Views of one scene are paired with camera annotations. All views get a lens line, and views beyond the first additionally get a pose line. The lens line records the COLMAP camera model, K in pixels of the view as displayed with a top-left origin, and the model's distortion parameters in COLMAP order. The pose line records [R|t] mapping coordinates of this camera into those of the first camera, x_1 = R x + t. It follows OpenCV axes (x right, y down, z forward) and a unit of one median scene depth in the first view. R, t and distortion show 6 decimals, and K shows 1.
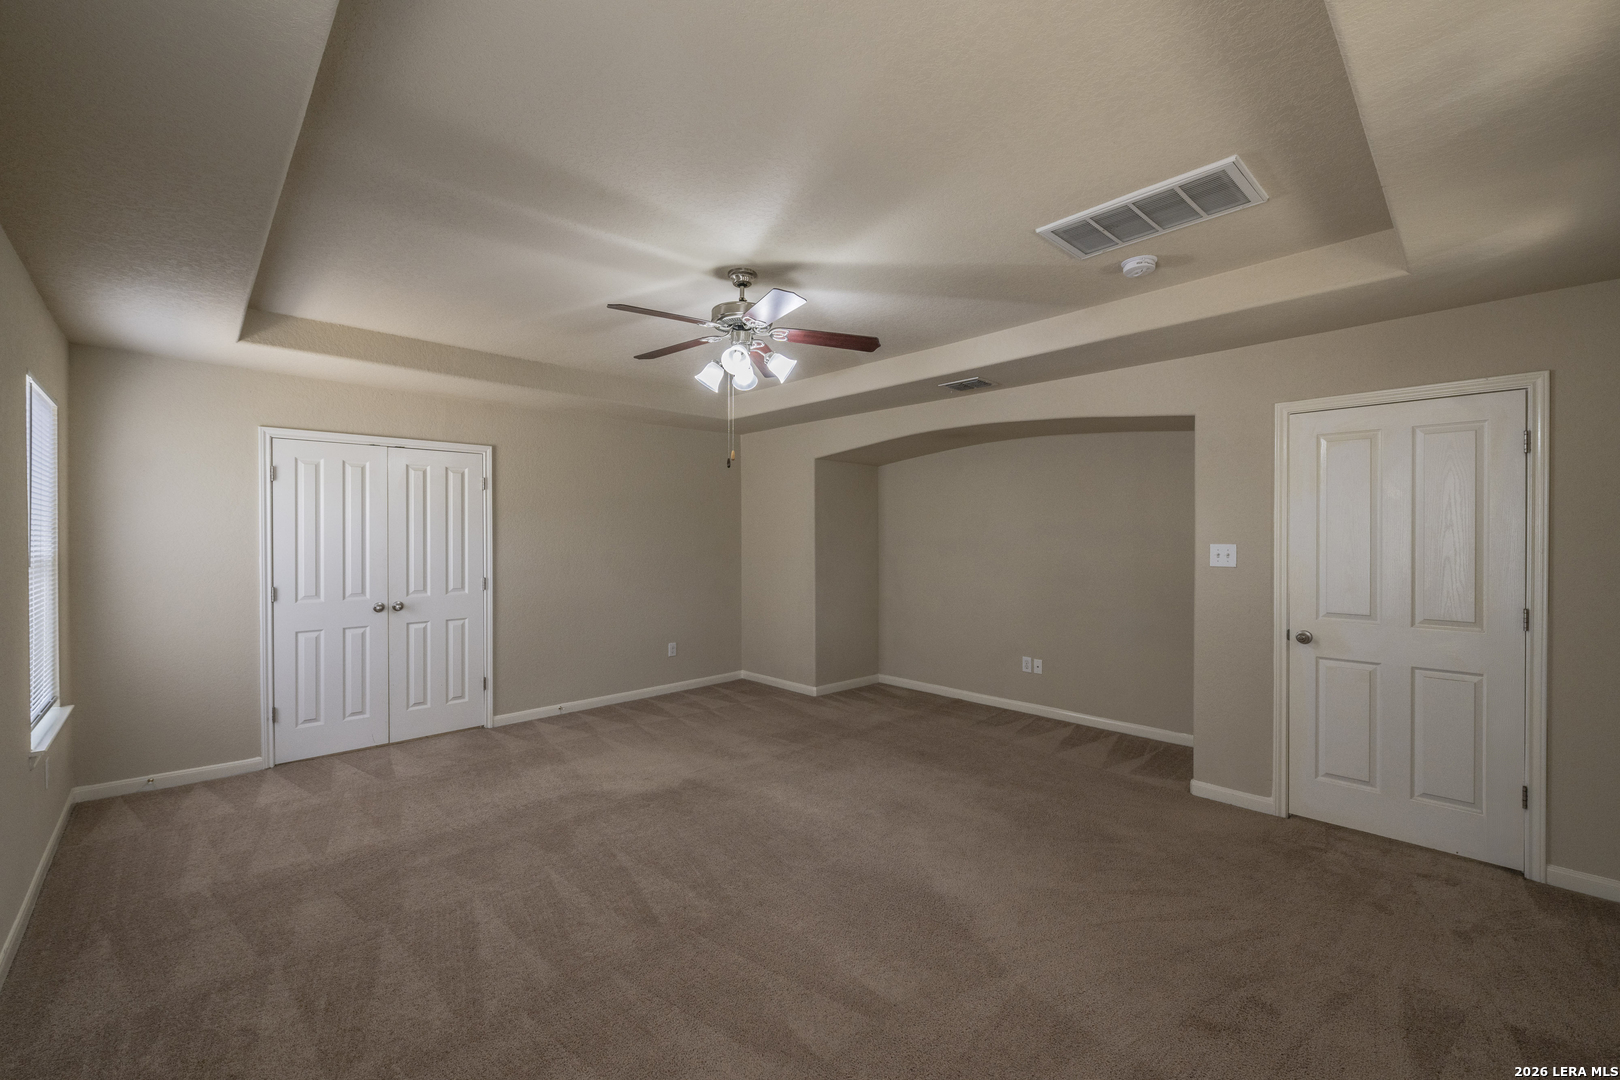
lens RADIAL K [[674.1, 0, 810.0], [0, 674.1, 540.0], [0, 0, 1]] dist [-0.000952, -0.000161]
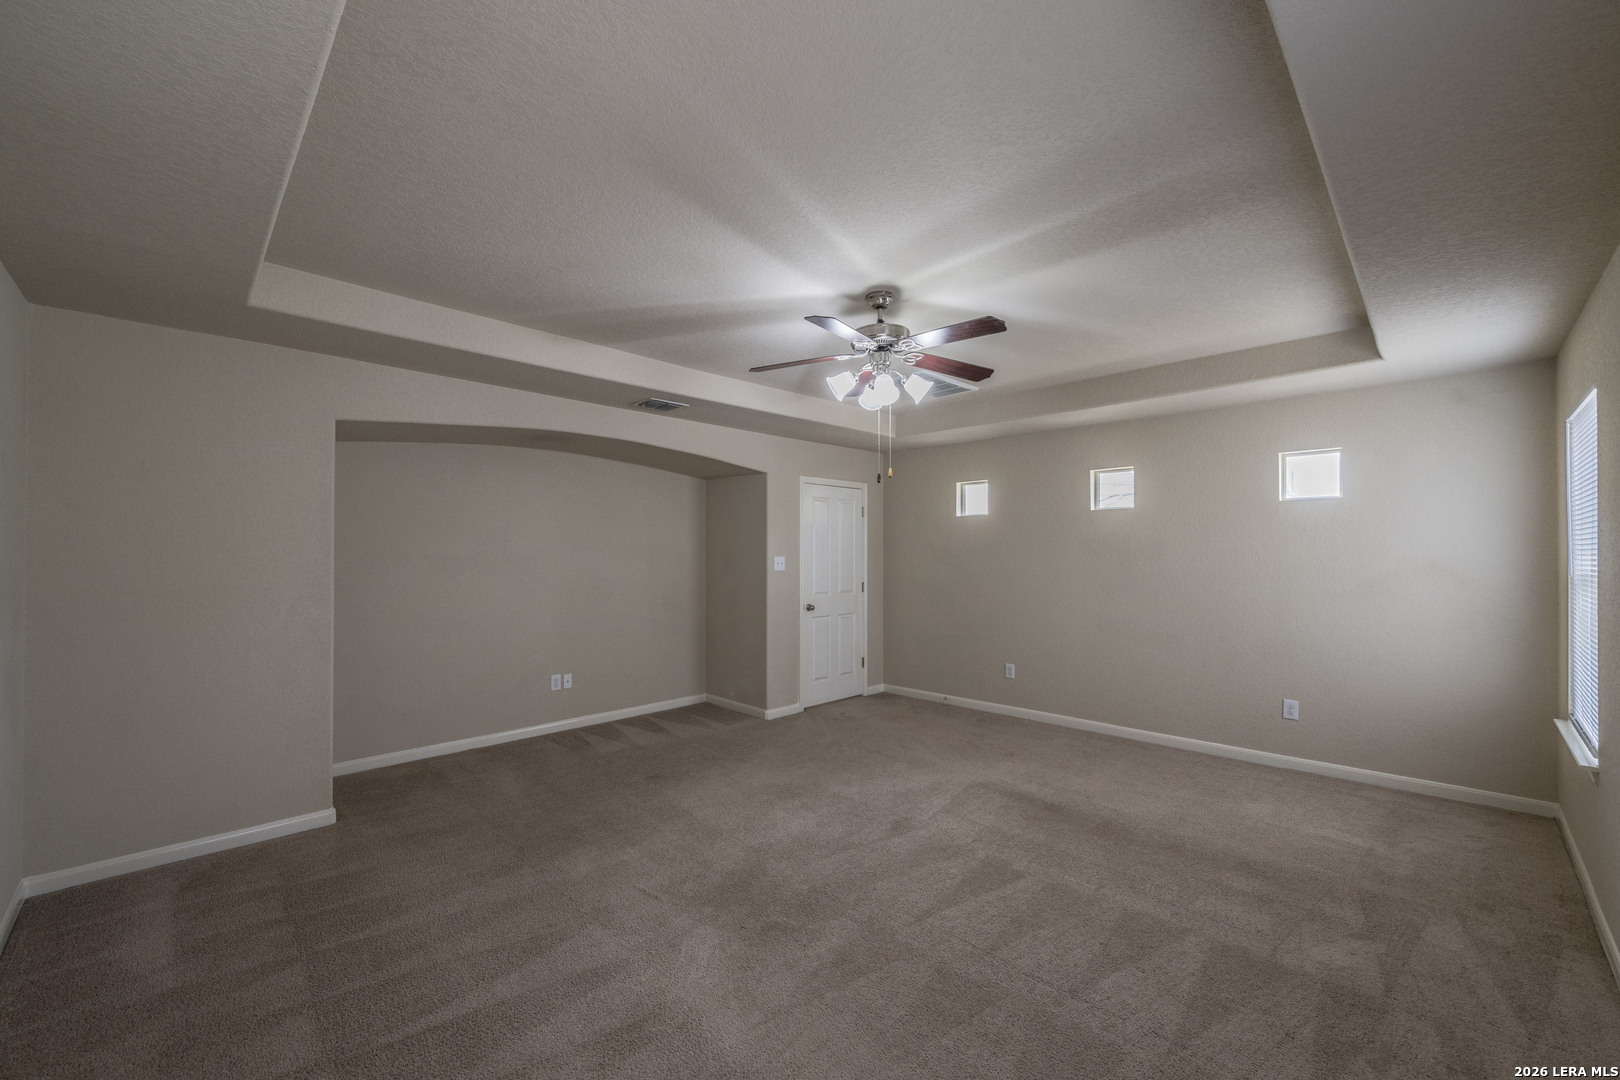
lens RADIAL K [[643.4, 0, 808.7], [0, 643.4, 549.2], [0, 0, 1]] dist [0.000751, 0.000028]
pose [[-0.030287, 0.003882, 0.999534, -0.925911], [0.005247, 0.999979, -0.003725, -0.005359], [-0.999527, 0.005132, -0.030307, 0.977891]]
